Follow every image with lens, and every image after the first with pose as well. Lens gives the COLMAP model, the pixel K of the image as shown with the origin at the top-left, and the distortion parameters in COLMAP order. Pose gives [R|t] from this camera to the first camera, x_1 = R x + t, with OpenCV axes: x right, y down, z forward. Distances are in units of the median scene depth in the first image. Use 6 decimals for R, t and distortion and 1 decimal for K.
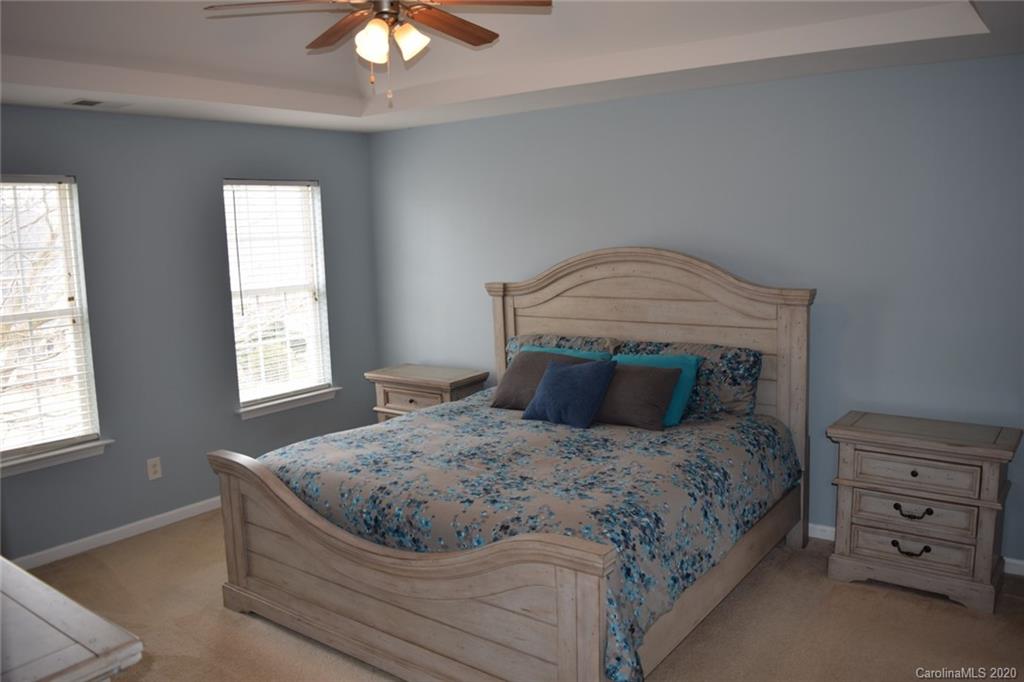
lens RADIAL K [[809.2, 0, 515.1], [0, 809.2, 346.6], [0, 0, 1]] dist [-0.087811, 0.010488]
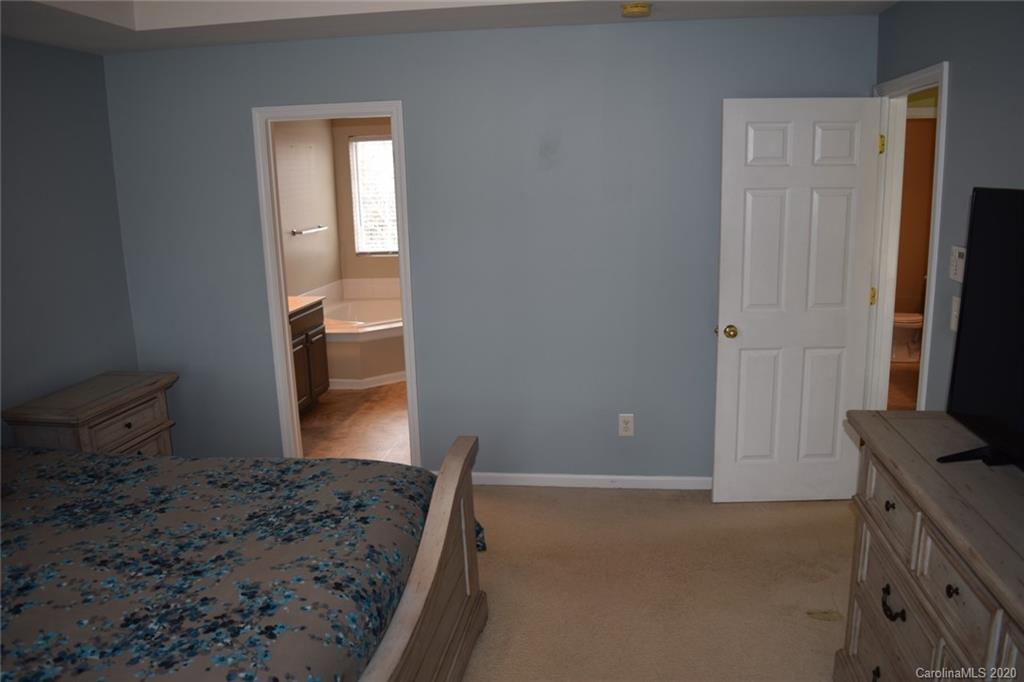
lens RADIAL K [[809.2, 0, 515.1], [0, 809.2, 346.6], [0, 0, 1]] dist [-0.087811, 0.010488]
pose [[-0.484117, -0.141533, 0.863481, -0.747575], [0.171308, 0.952403, 0.252154, -0.139111], [-0.858070, 0.269994, -0.436829, 1.099059]]
